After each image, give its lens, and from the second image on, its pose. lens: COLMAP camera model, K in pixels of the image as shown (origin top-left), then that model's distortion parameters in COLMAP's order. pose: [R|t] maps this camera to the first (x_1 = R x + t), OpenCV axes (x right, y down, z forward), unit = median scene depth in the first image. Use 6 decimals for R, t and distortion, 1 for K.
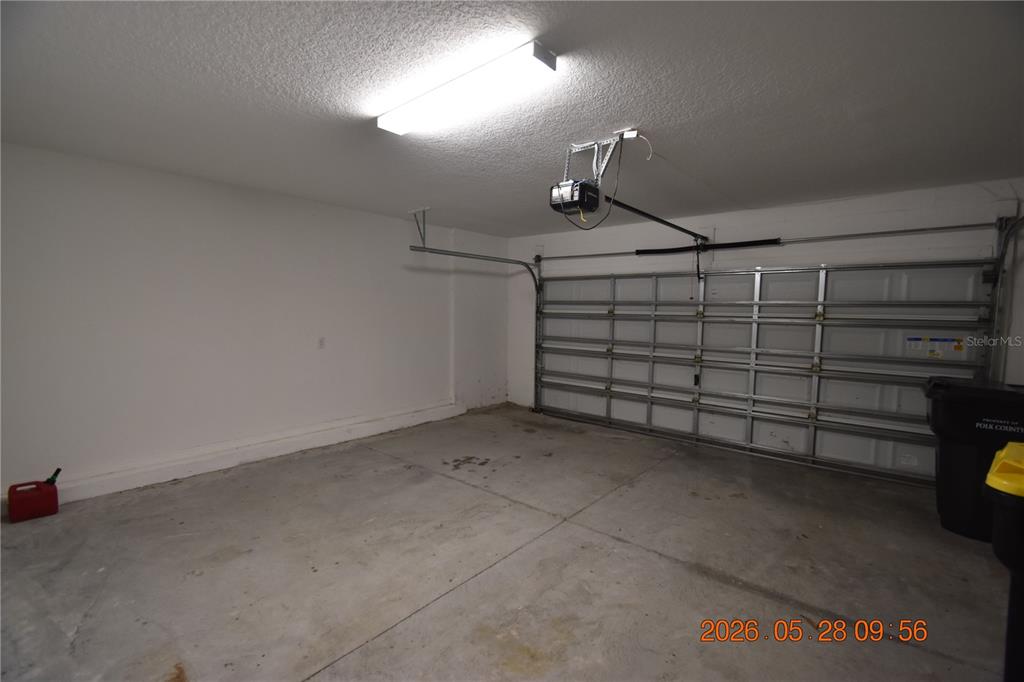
lens RADIAL K [[449.9, 0, 510.2], [0, 449.9, 345.4], [0, 0, 1]] dist [0.020072, -0.019799]
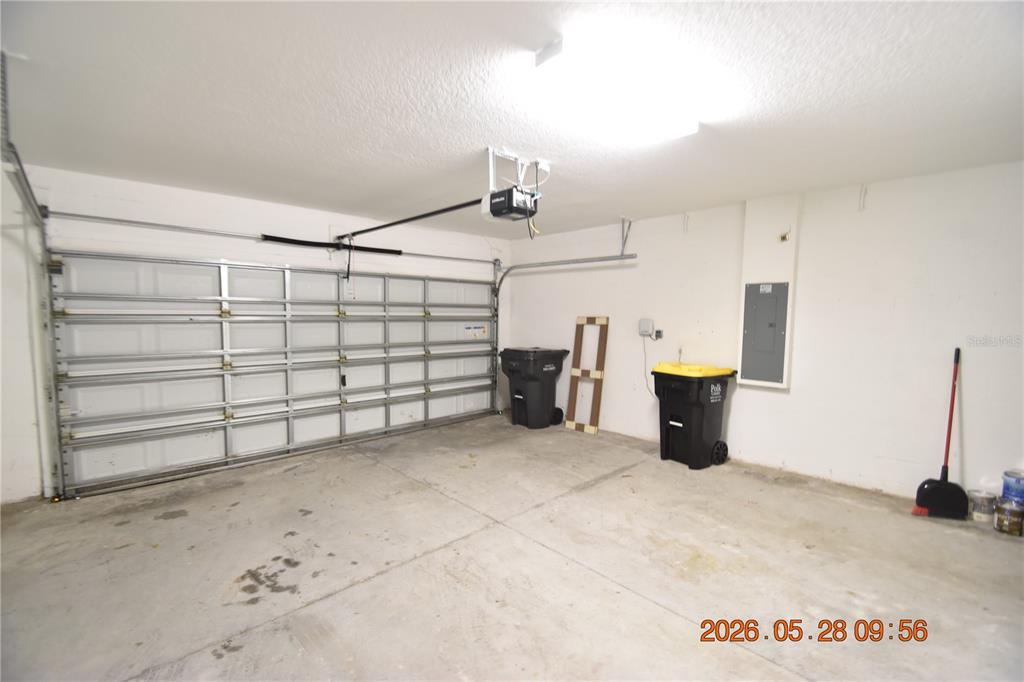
lens RADIAL K [[449.9, 0, 510.2], [0, 449.9, 345.4], [0, 0, 1]] dist [0.020072, -0.019799]
pose [[0.108760, -0.083758, 0.990533, -0.623795], [0.071188, 0.994542, 0.076281, -0.059234], [-0.991516, 0.062218, 0.114129, 0.627103]]
